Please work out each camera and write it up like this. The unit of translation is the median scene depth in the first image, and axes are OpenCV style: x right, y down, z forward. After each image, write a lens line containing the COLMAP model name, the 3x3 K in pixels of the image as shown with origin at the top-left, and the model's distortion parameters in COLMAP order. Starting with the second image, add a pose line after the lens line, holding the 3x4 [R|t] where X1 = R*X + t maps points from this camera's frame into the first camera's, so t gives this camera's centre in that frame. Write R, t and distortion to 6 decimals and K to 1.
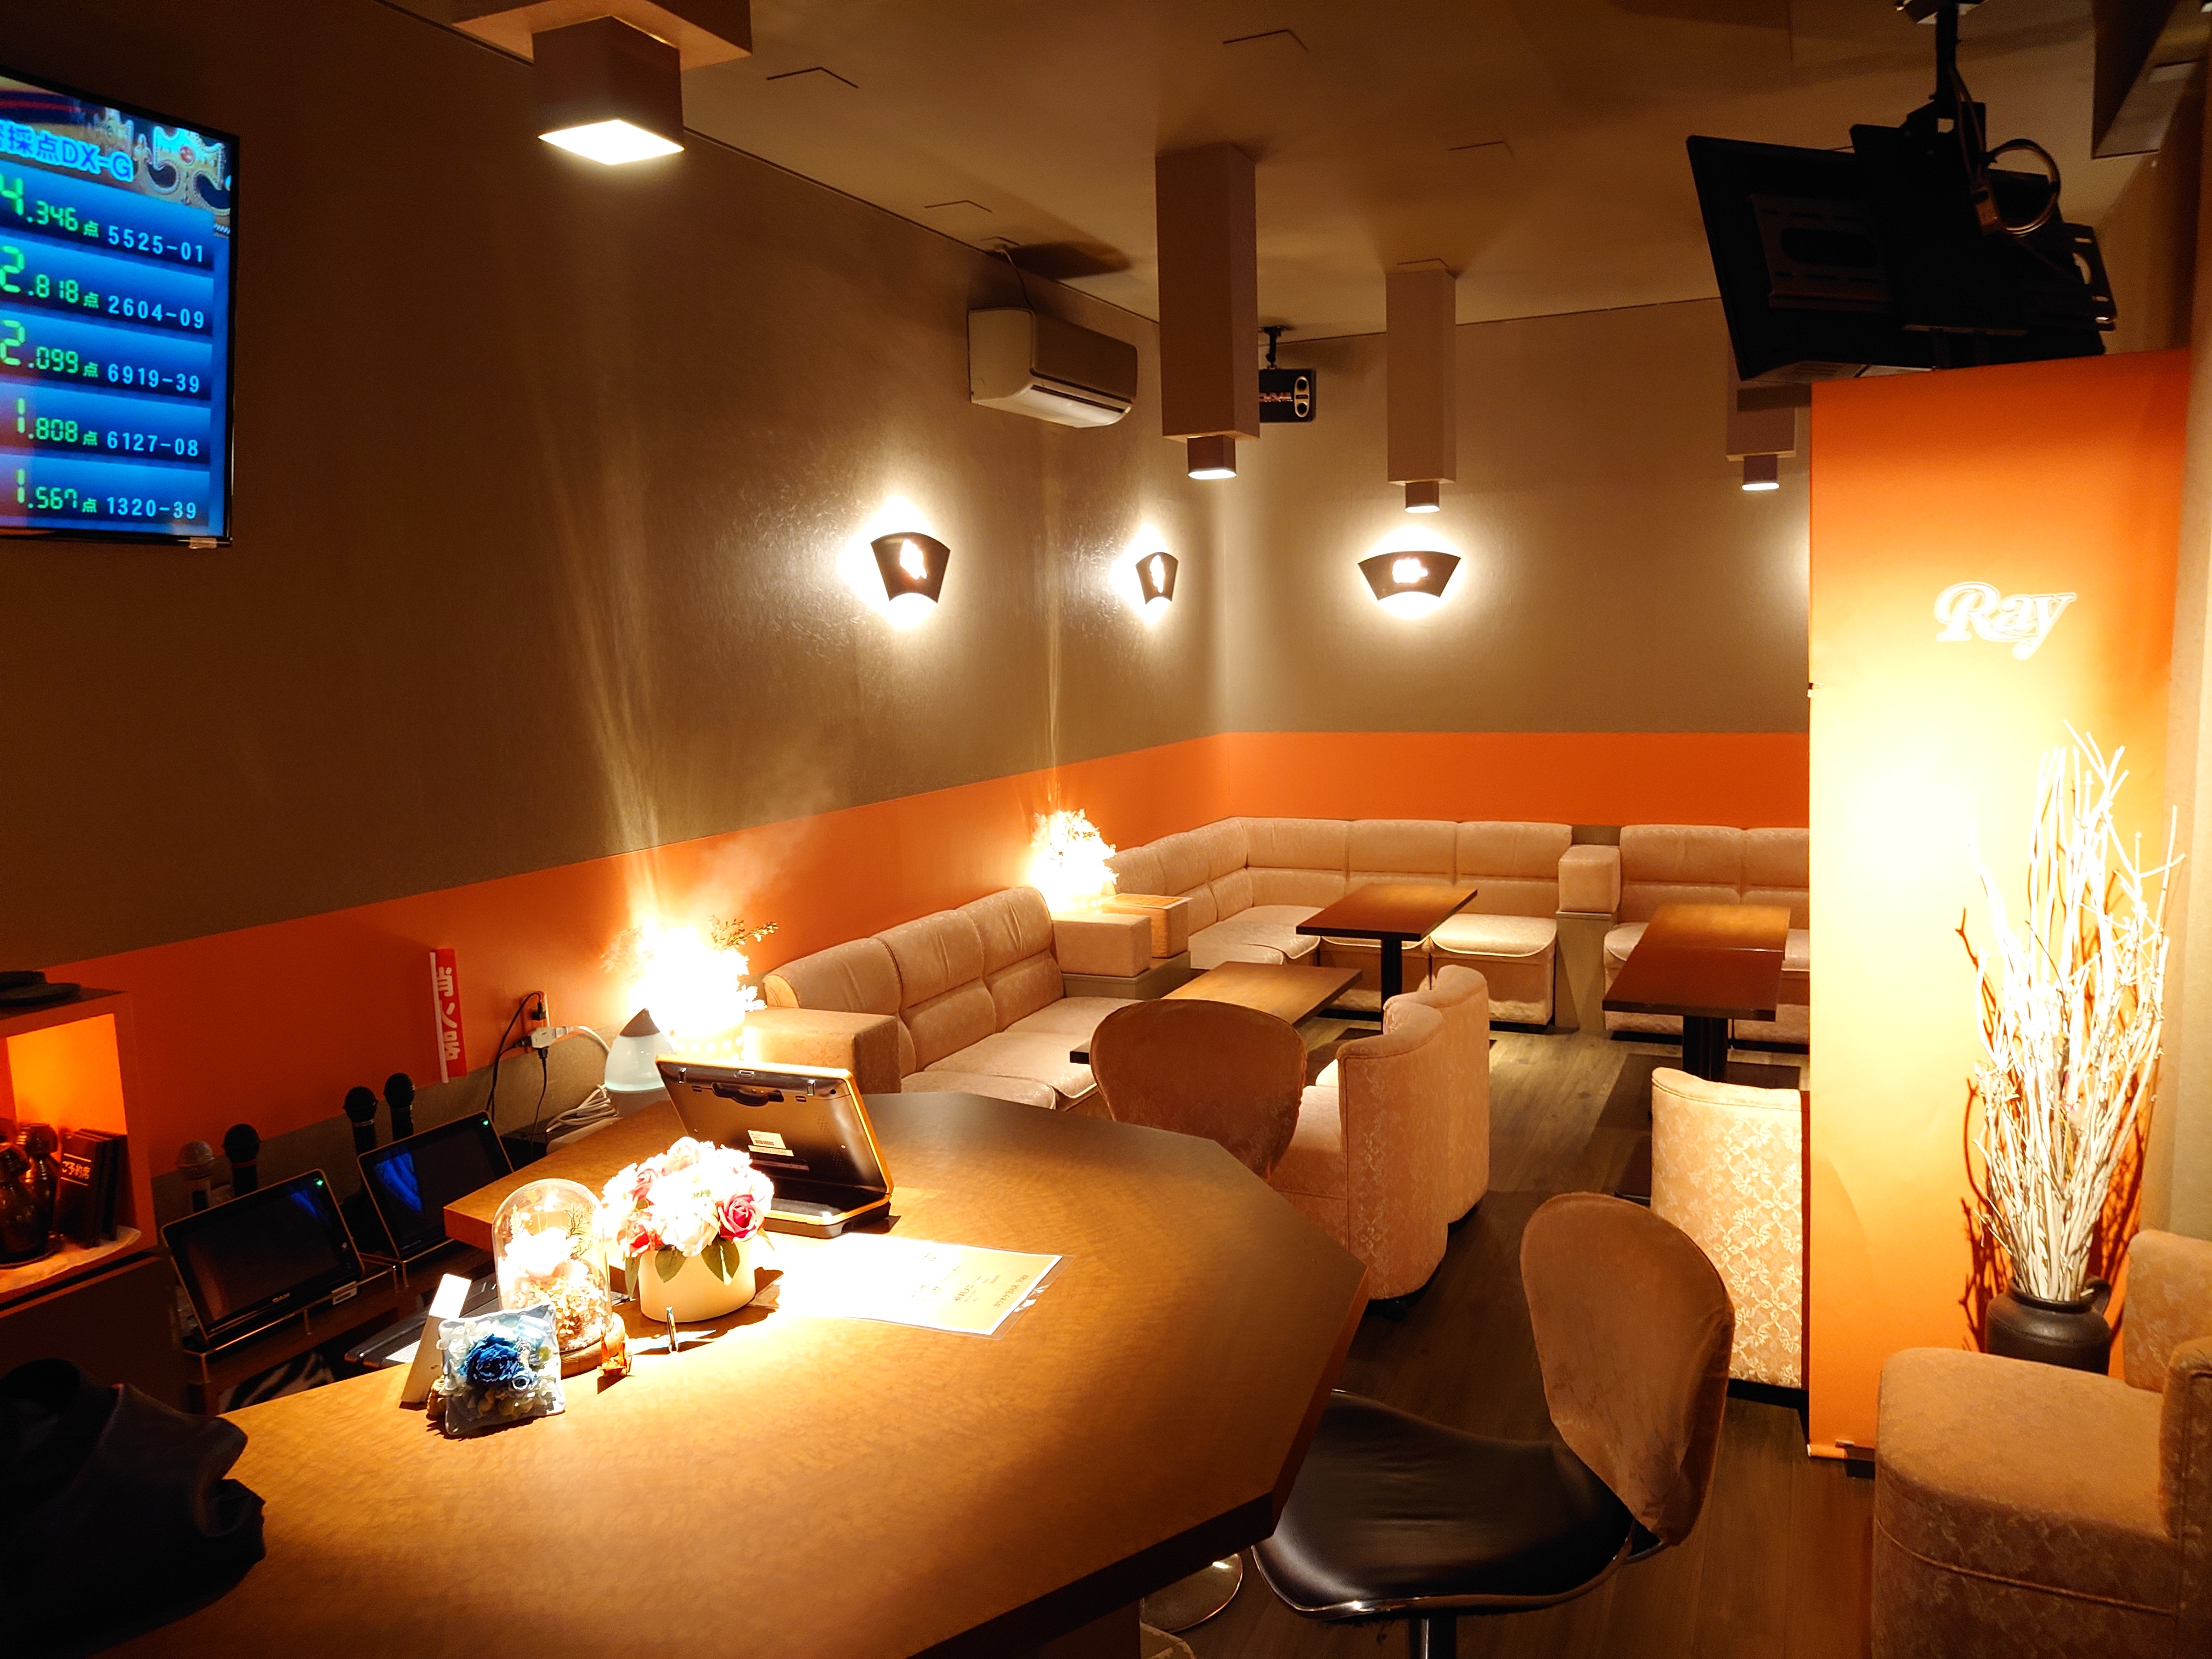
lens RADIAL K [[1564.6, 0, 1110.6], [0, 1564.6, 833.3], [0, 0, 1]] dist [-0.003590, -0.000075]
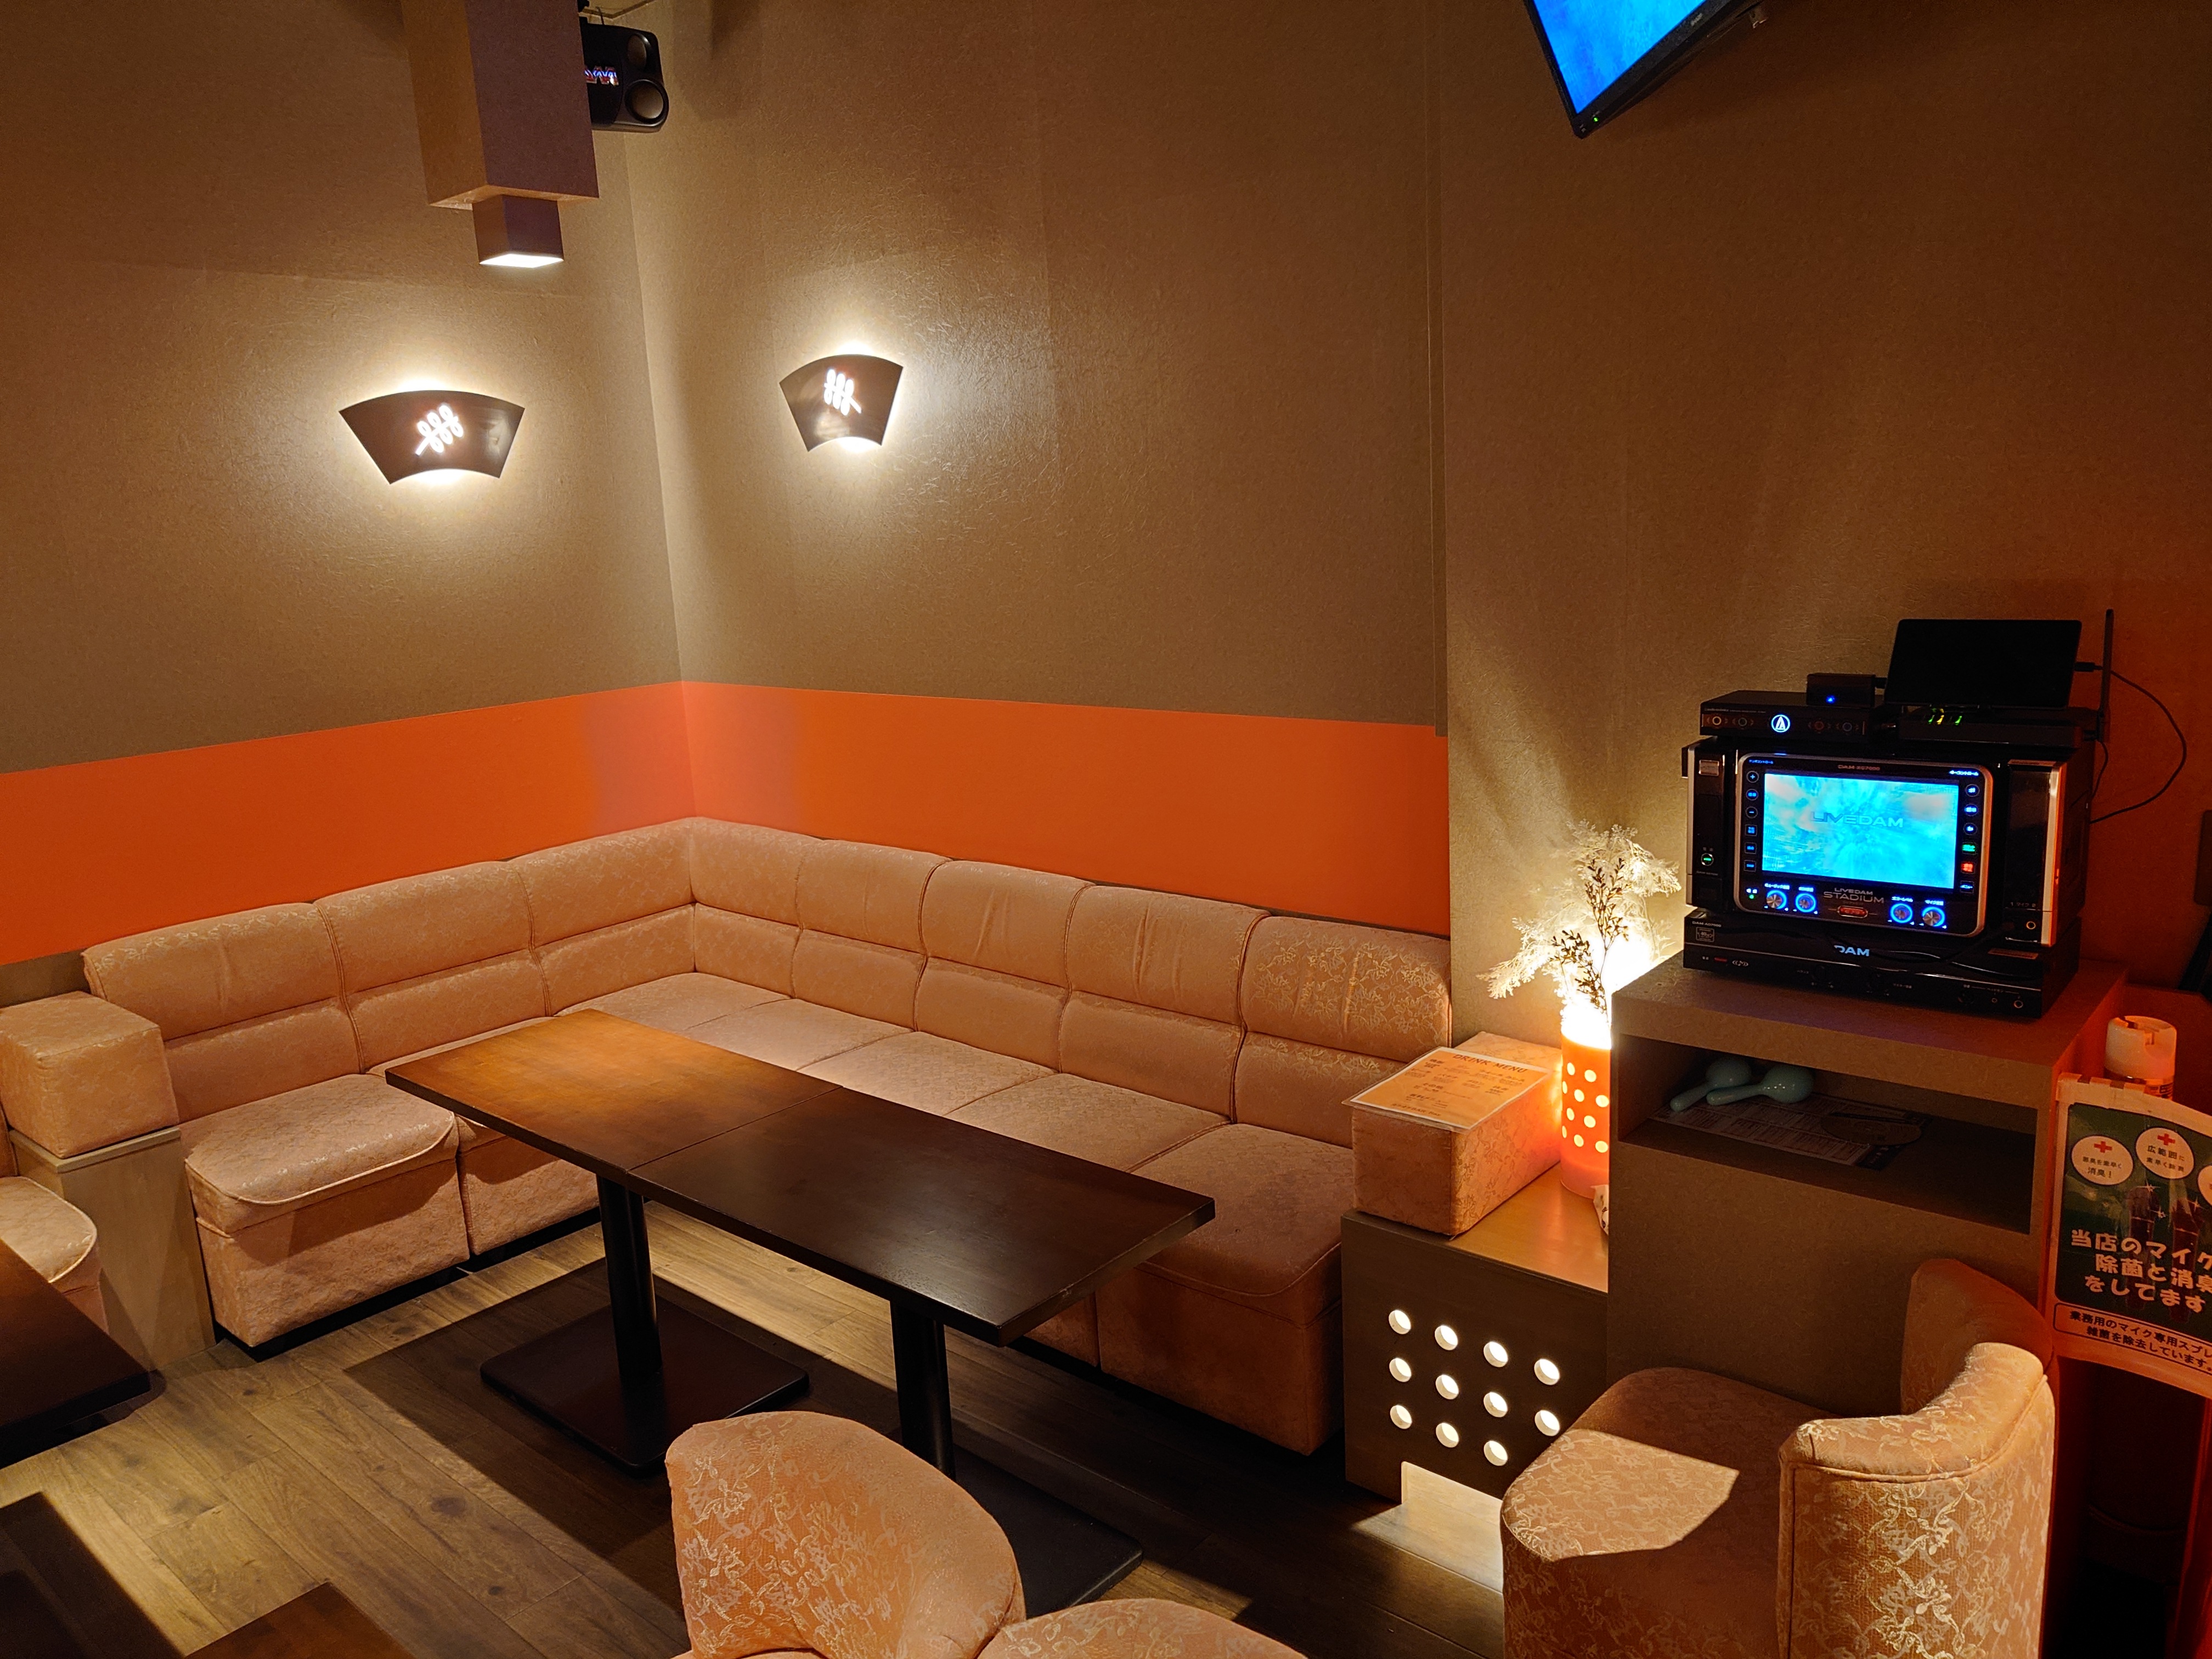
lens RADIAL K [[1564.6, 0, 1112.8], [0, 1564.6, 820.4], [0, 0, 1]] dist [-0.003590, -0.000075]
pose [[0.272358, -0.175387, 0.946076, -0.071269], [0.161964, 0.977574, 0.134599, -0.083811], [-0.948466, 0.116571, 0.294657, 0.752000]]
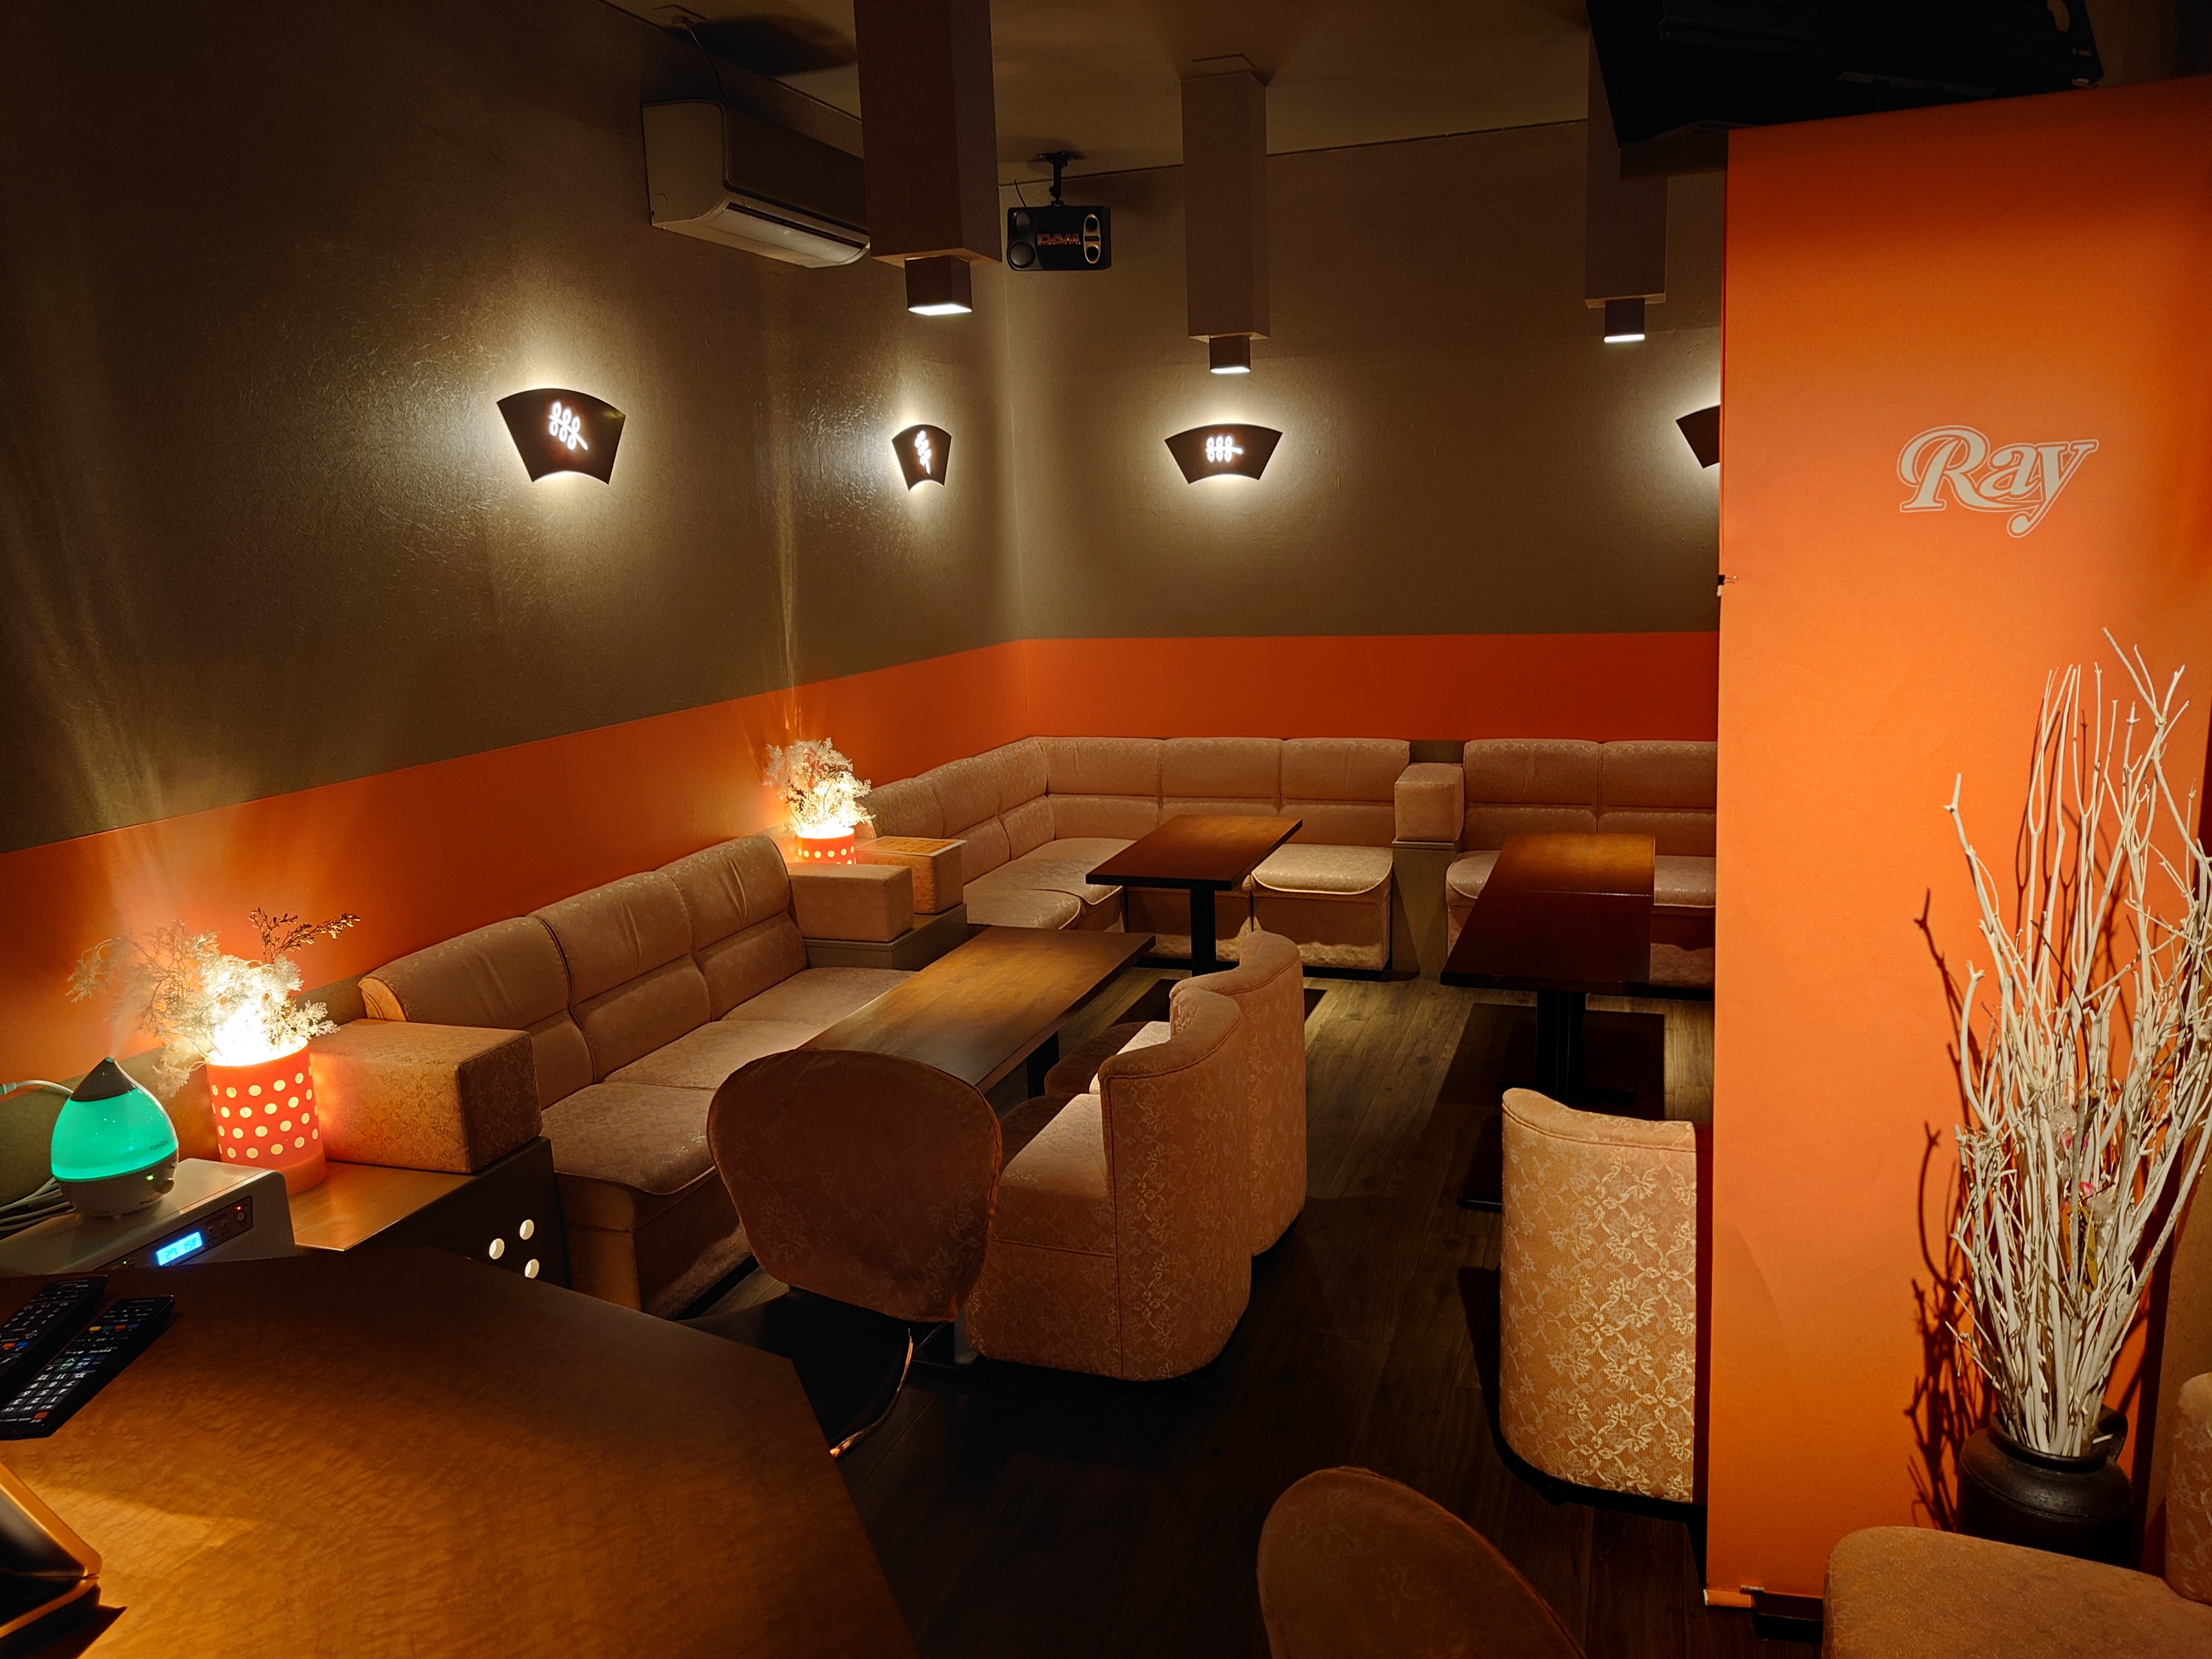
lens RADIAL K [[1564.6, 0, 1107.6], [0, 1564.6, 829.9], [0, 0, 1]] dist [-0.003590, -0.000075]
pose [[0.995823, -0.024643, 0.087918, 0.066918], [0.019161, 0.997850, 0.062669, -0.019247], [-0.089273, -0.060723, 0.994154, 0.195816]]
